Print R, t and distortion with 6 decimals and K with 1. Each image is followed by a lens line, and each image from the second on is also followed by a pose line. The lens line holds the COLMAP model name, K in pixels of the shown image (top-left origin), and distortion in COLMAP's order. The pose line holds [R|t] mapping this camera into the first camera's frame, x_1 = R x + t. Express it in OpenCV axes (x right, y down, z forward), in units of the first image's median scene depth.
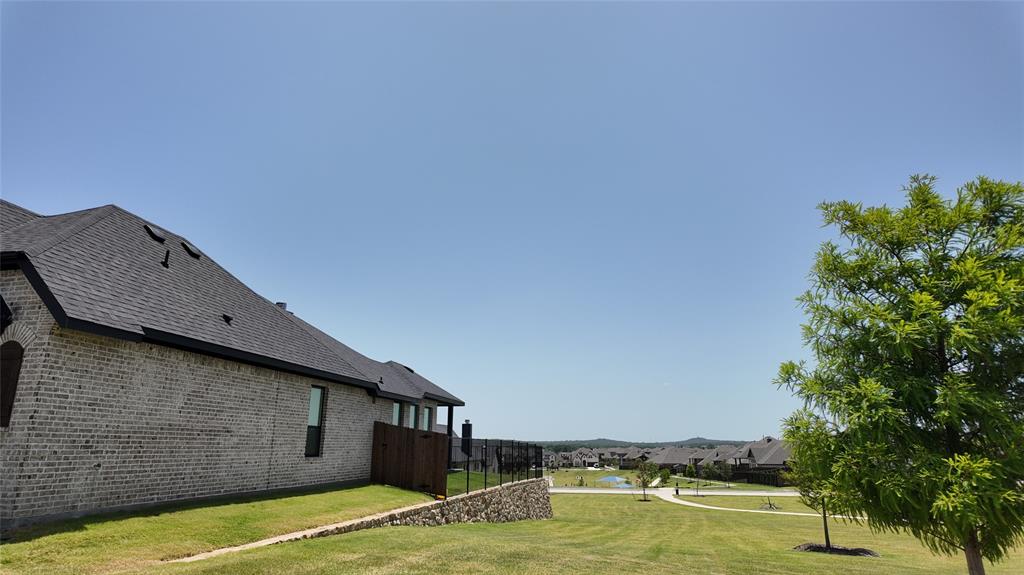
lens RADIAL K [[607.9, 0, 512.9], [0, 607.9, 285.1], [0, 0, 1]] dist [0.008142, 0.000272]
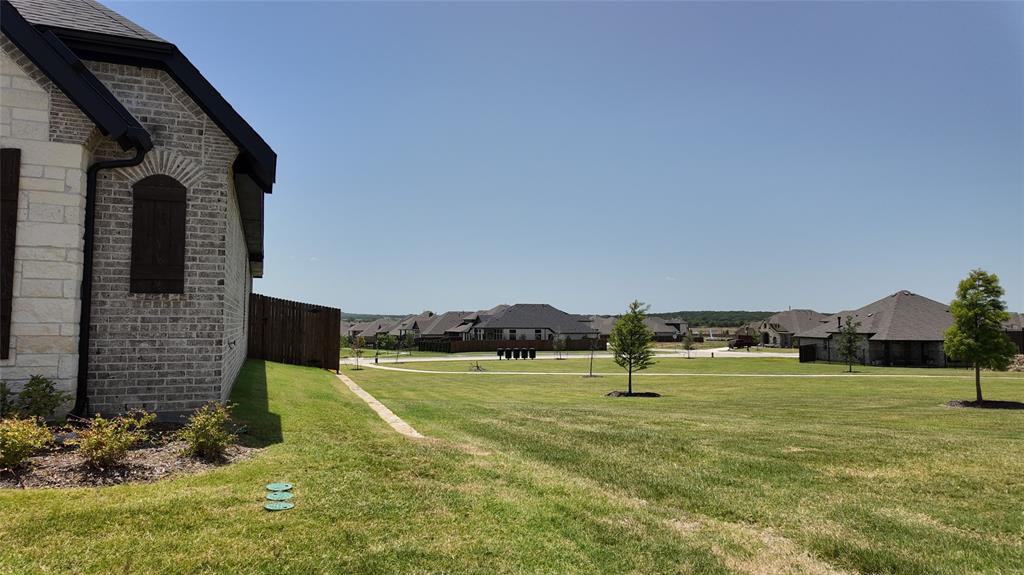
lens RADIAL K [[601.8, 0, 512.8], [0, 601.8, 285.6], [0, 0, 1]] dist [0.063394, -0.060141]
pose [[0.835877, 0.035308, 0.547781, -0.848679], [-0.145665, 0.976419, 0.159338, 0.044040], [-0.529237, -0.212979, 0.821309, 0.176085]]
